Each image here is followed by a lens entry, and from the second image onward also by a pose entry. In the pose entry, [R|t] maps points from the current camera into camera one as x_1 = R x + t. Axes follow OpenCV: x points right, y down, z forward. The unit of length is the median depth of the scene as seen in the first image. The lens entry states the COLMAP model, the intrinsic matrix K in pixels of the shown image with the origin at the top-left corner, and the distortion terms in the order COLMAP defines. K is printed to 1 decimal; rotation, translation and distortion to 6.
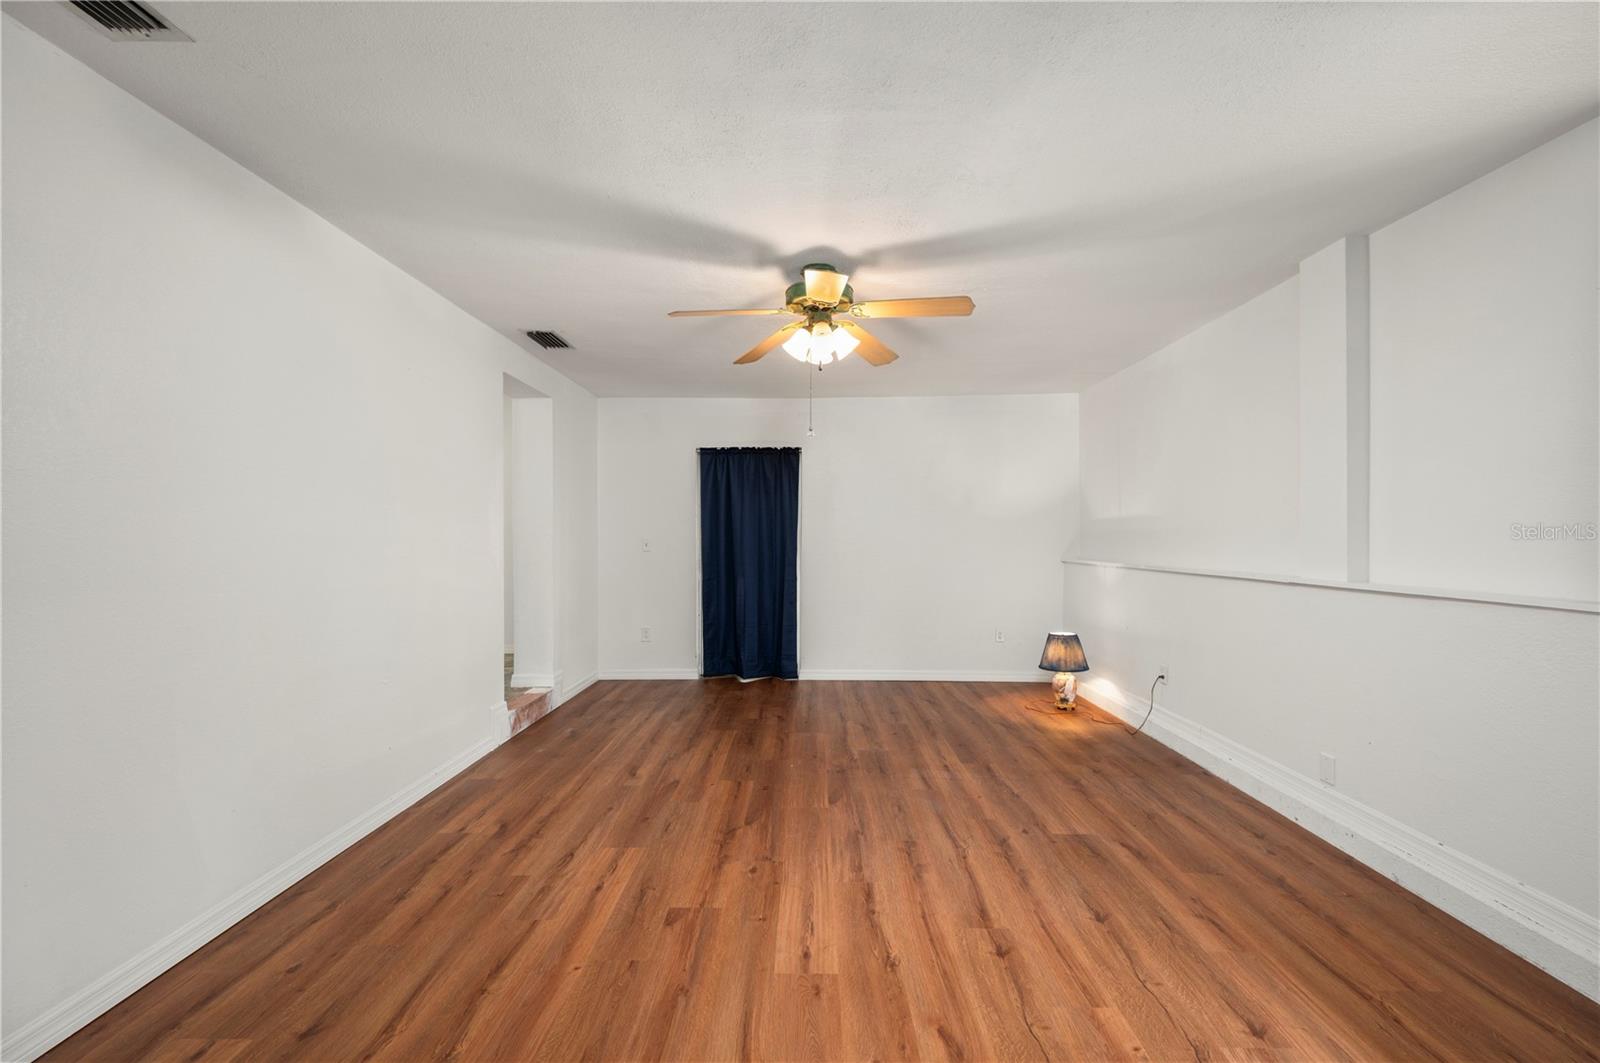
lens RADIAL K [[639.3, 0, 801.2], [0, 639.3, 534.0], [0, 0, 1]] dist [-0.003627, 0.000443]
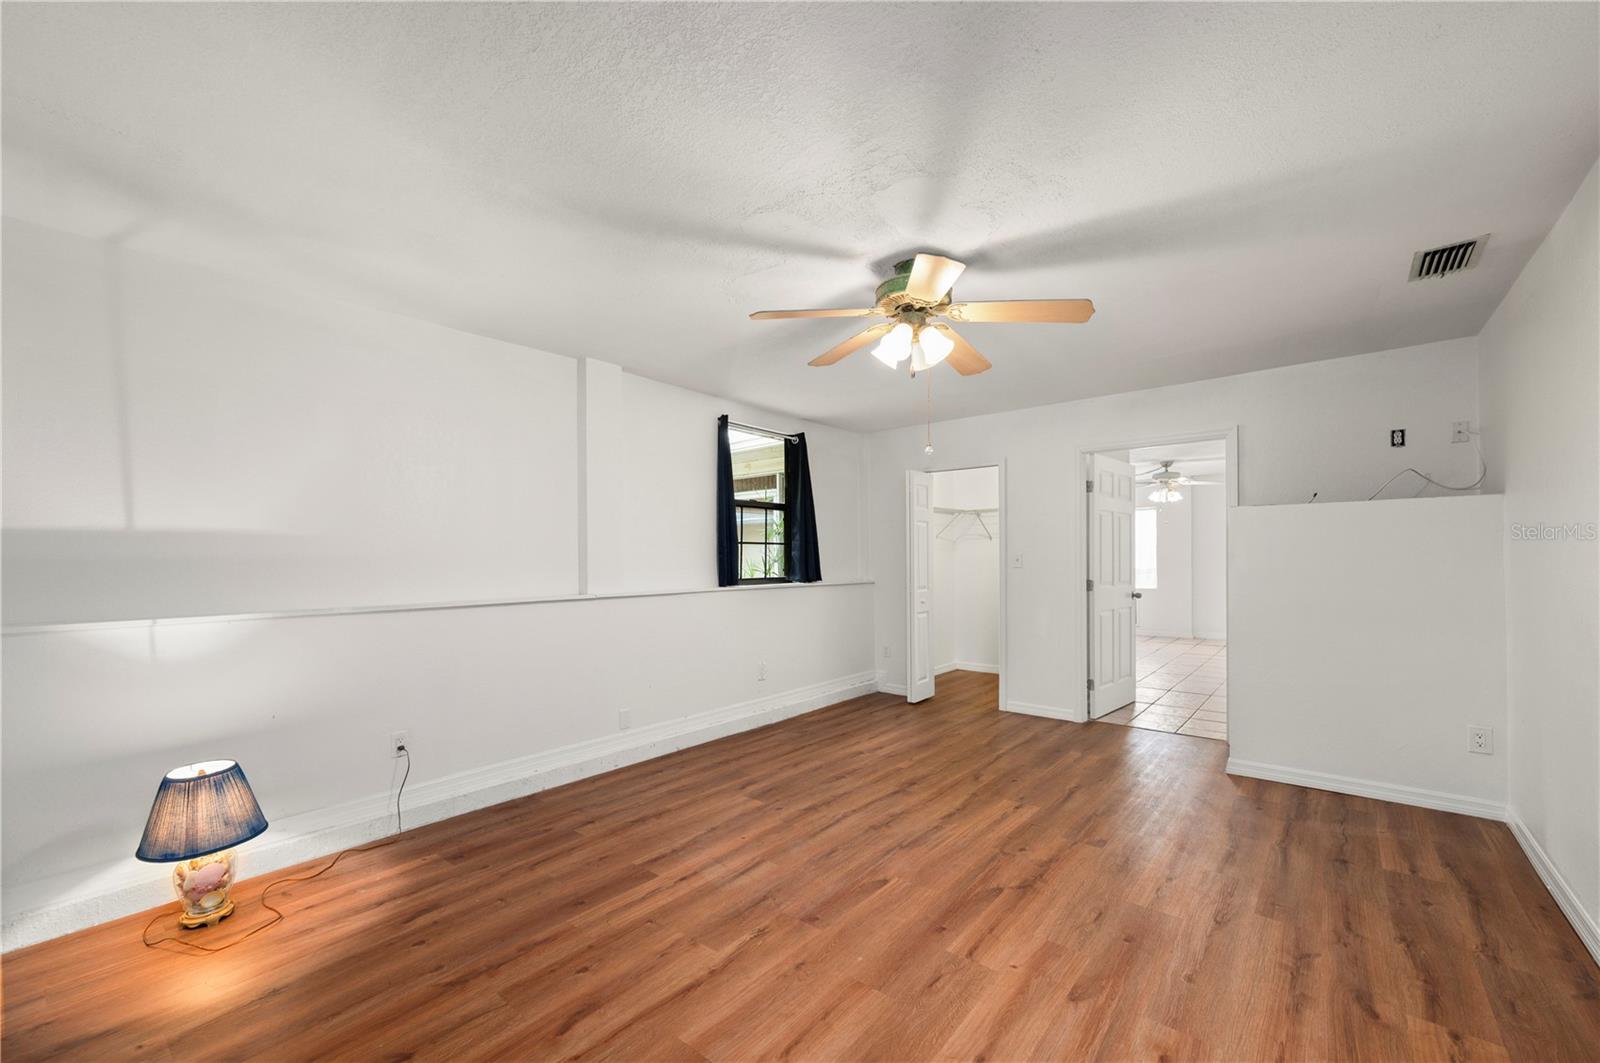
lens RADIAL K [[639.3, 0, 804.0], [0, 639.3, 544.8], [0, 0, 1]] dist [-0.003627, 0.000443]
pose [[-0.781517, 0.020754, 0.623539, -0.423924], [0.006630, 0.999666, -0.024962, 0.001516], [-0.623849, -0.015374, -0.781394, 1.836040]]
